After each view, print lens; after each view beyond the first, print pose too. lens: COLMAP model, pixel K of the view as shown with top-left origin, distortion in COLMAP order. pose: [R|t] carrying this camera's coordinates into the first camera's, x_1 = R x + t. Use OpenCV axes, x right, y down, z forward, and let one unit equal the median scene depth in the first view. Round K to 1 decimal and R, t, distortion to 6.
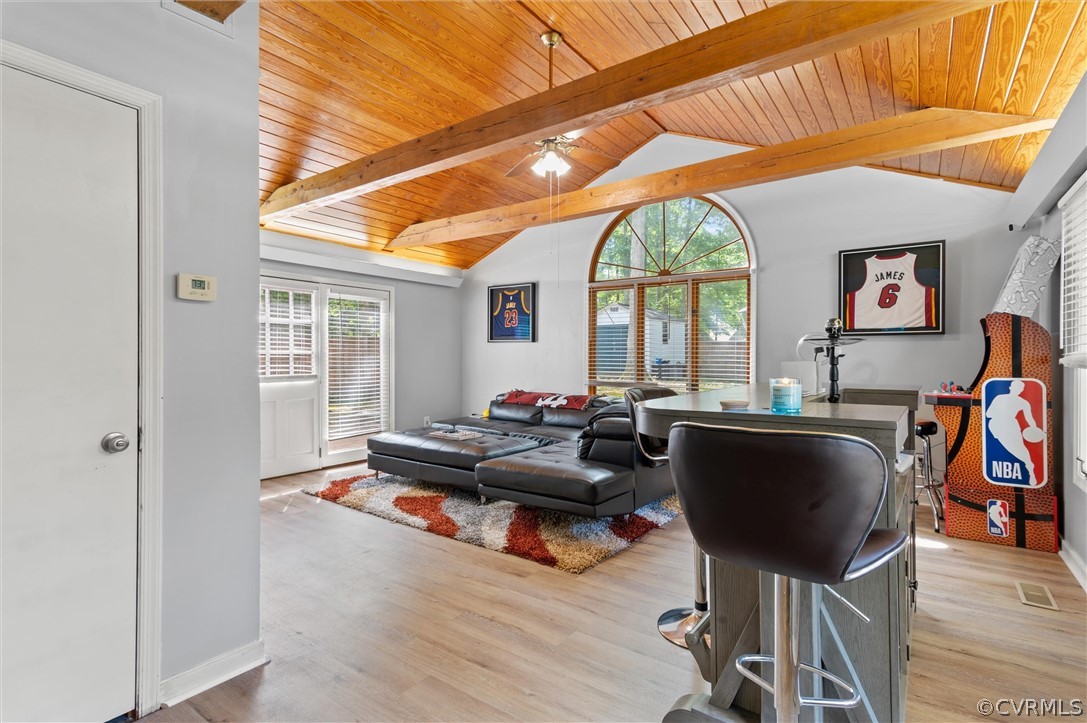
lens RADIAL K [[531.3, 0, 543.9], [0, 531.3, 359.3], [0, 0, 1]] dist [0.011140, -0.000914]
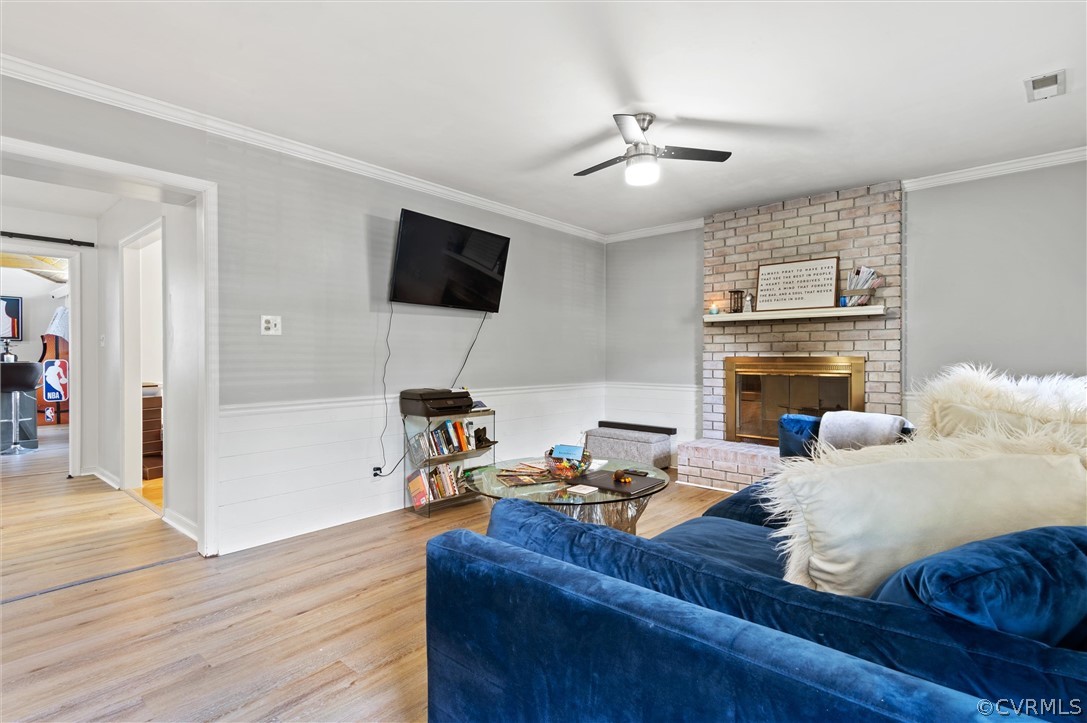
lens RADIAL K [[531.3, 0, 538.9], [0, 531.3, 361.0], [0, 0, 1]] dist [0.011140, -0.000914]
pose [[0.095430, -0.005162, 0.995423, -1.461695], [-0.000318, 0.999986, 0.005216, 0.026498], [-0.995436, -0.000814, 0.095427, -1.553309]]
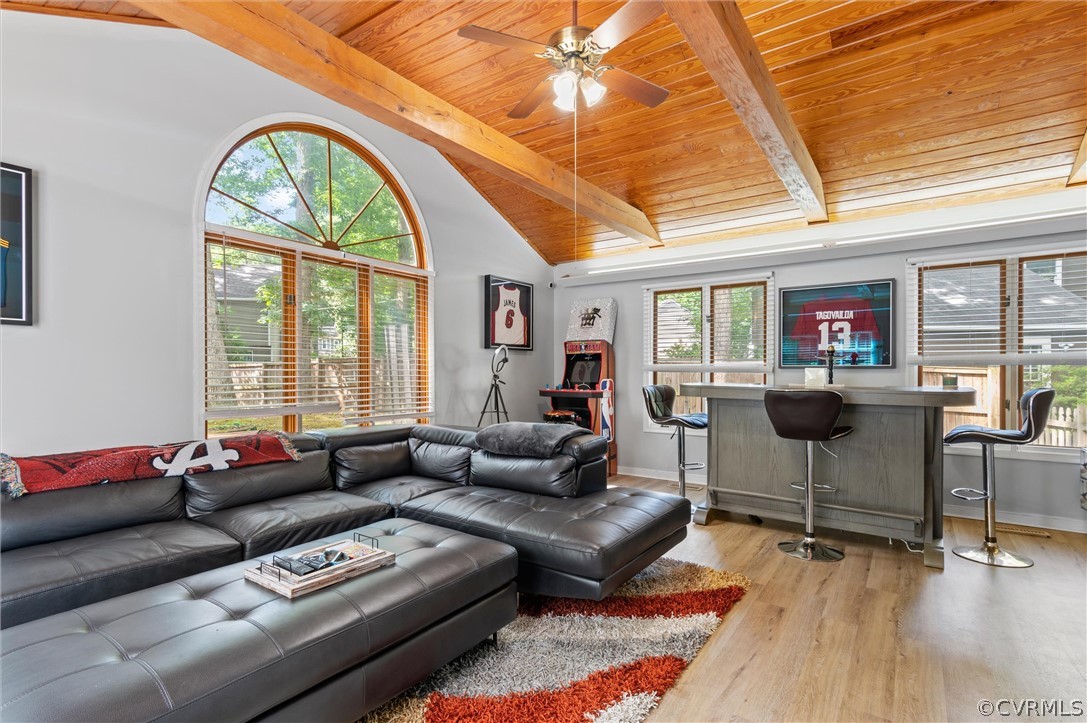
lens RADIAL K [[531.3, 0, 541.9], [0, 531.3, 366.1], [0, 0, 1]] dist [0.011140, -0.000914]
pose [[-0.016465, 0.007990, 0.999833, -0.794673], [0.007122, 0.999944, -0.007874, 0.005647], [-0.999839, 0.006992, -0.016521, 1.210150]]
